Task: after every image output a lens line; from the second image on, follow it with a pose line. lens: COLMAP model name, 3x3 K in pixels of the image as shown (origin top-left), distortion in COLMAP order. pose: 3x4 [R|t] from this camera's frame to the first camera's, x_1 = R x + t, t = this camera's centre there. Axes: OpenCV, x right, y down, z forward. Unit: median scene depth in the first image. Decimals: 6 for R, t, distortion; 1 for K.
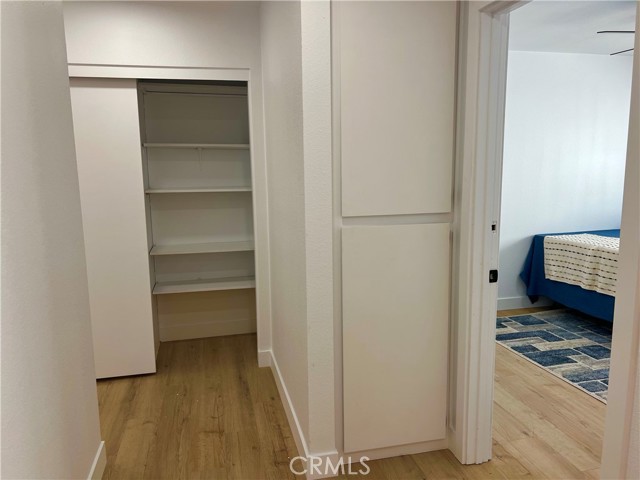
lens RADIAL K [[481.5, 0, 319.1], [0, 481.5, 237.6], [0, 0, 1]] dist [0.052827, -0.057024]
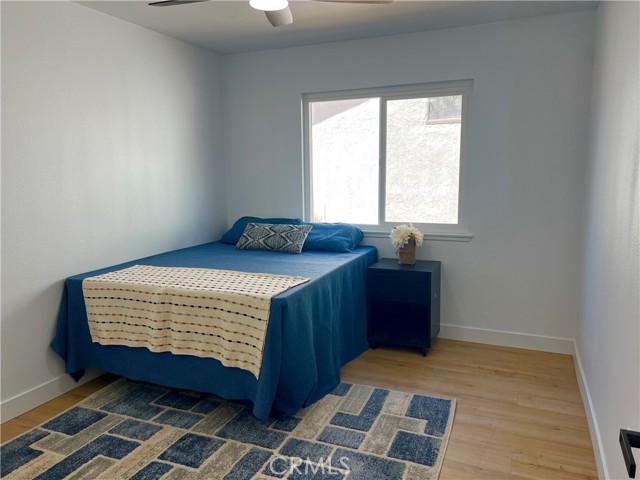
lens RADIAL K [[481.5, 0, 319.1], [0, 481.5, 237.6], [0, 0, 1]] dist [0.052827, -0.057024]
pose [[0.597460, -0.110716, 0.794219, 0.150574], [0.117957, 0.991783, 0.049522, -0.056874], [-0.793176, 0.064096, 0.605611, 0.370311]]
